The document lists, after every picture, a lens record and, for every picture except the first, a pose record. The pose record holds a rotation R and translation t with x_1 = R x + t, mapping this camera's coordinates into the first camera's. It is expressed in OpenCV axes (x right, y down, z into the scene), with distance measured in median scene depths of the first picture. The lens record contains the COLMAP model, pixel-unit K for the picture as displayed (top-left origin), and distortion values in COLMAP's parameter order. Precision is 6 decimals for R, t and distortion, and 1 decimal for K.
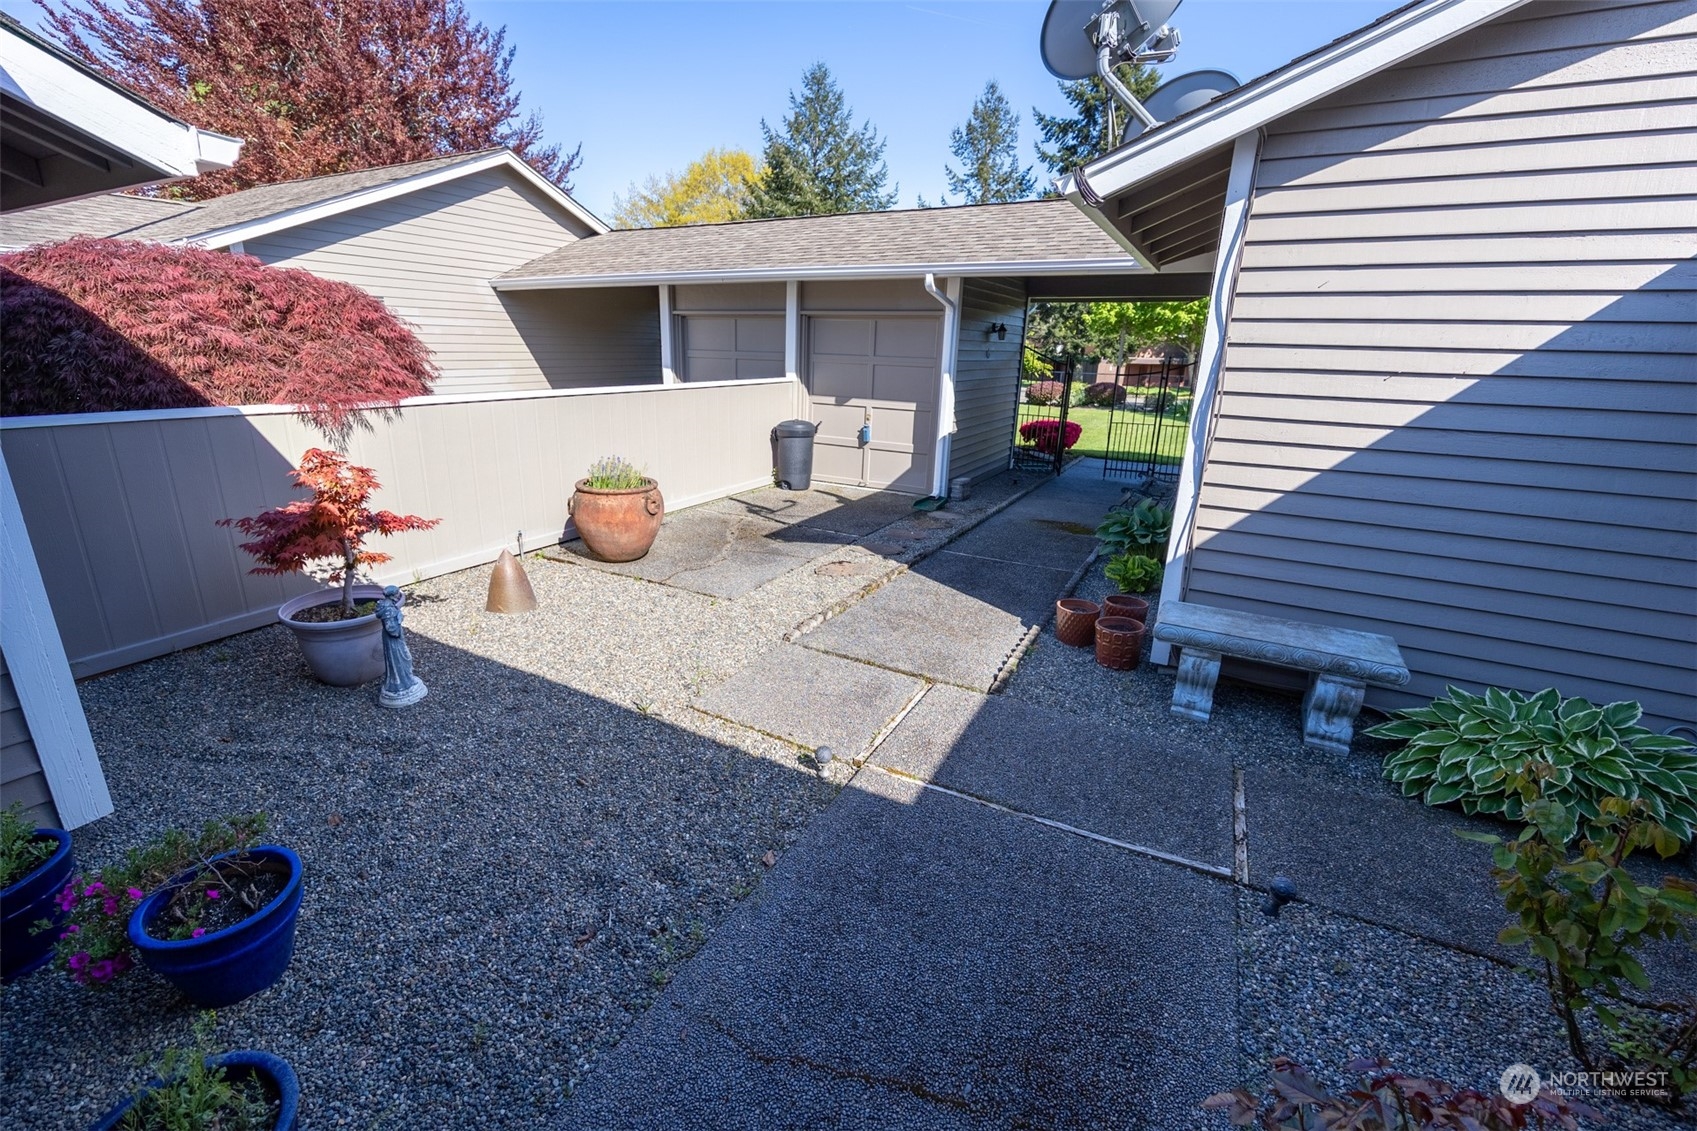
lens RADIAL K [[700.4, 0, 837.1], [0, 700.4, 562.9], [0, 0, 1]] dist [0.001115, 0.000121]
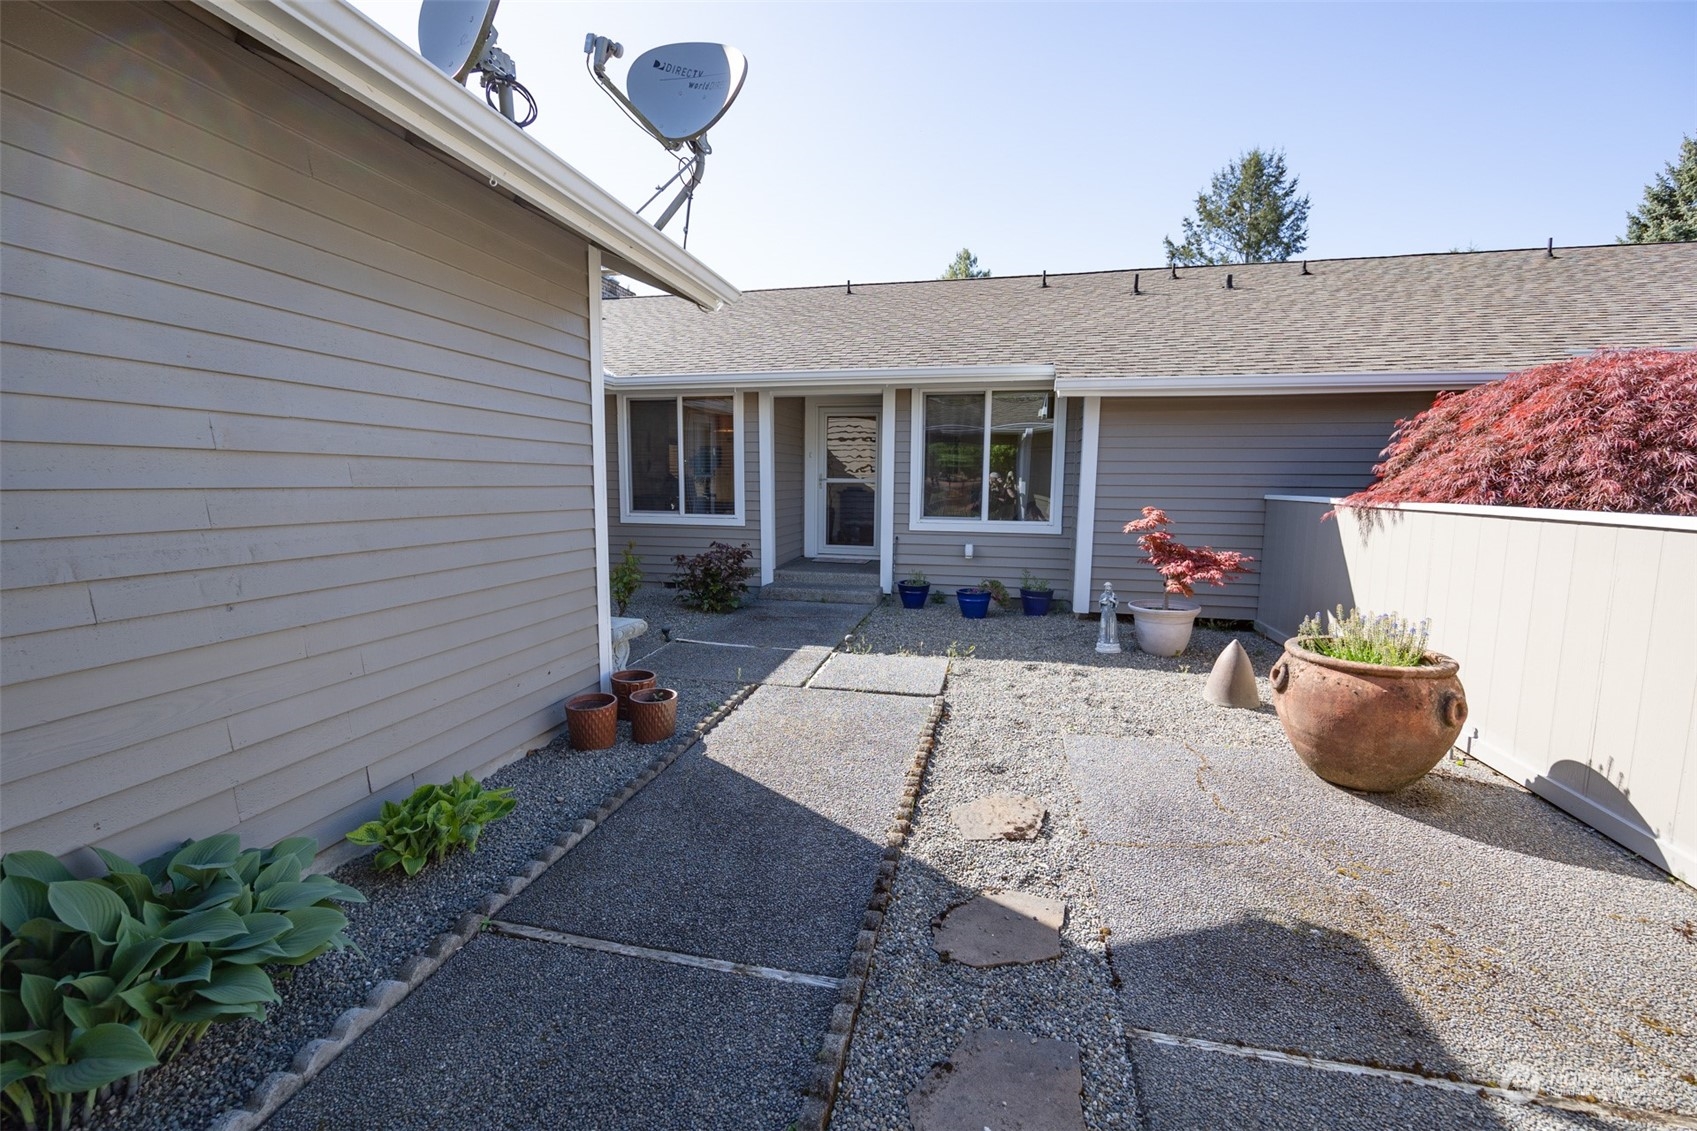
lens RADIAL K [[700.4, 0, 837.1], [0, 700.4, 562.9], [0, 0, 1]] dist [0.001115, 0.000121]
pose [[-0.970075, -0.008145, -0.242667, 0.226995], [-0.106161, 0.913072, 0.393739, -0.317112], [0.218366, 0.407718, -0.886613, 1.203653]]
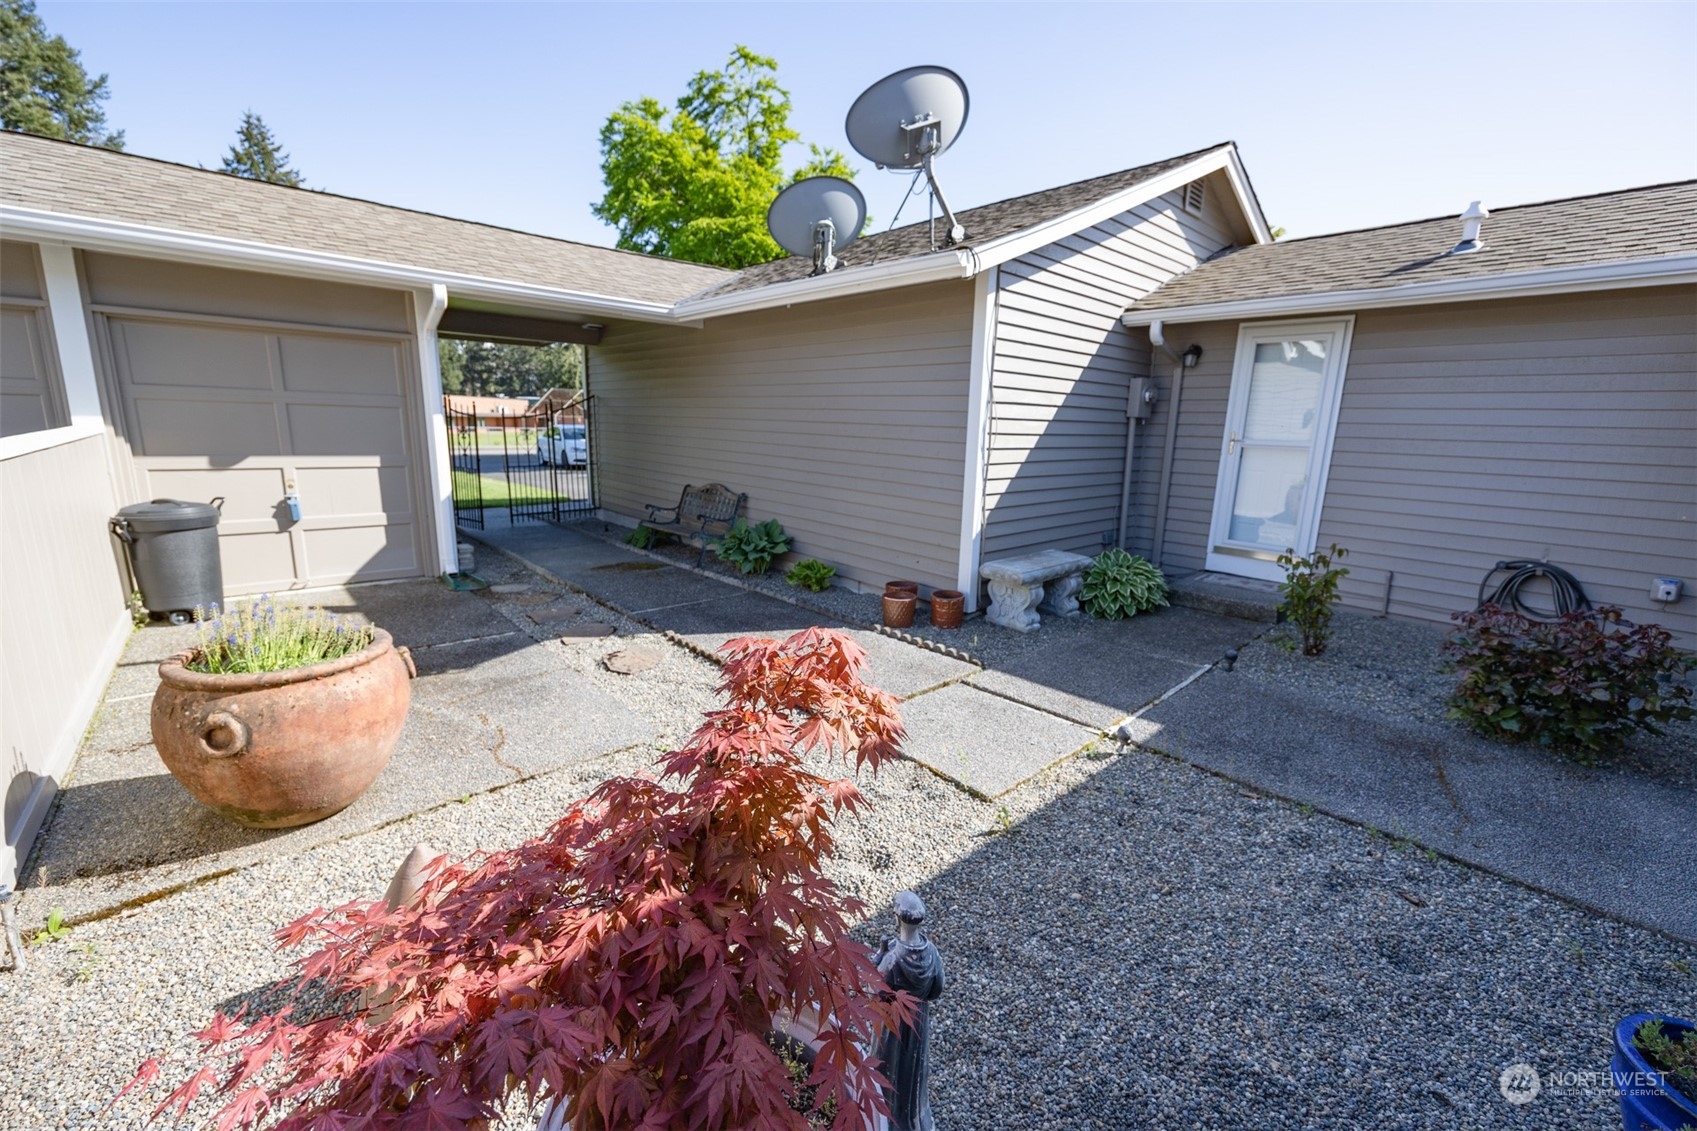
lens RADIAL K [[658.6, 0, 848.5], [0, 658.6, 565.5], [0, 0, 1]] dist [0.013262, 0.000185]
pose [[0.343618, -0.216705, 0.913764, -0.493439], [0.260976, 0.956721, 0.128753, -0.109078], [-0.902119, 0.194228, 0.385301, 0.425719]]
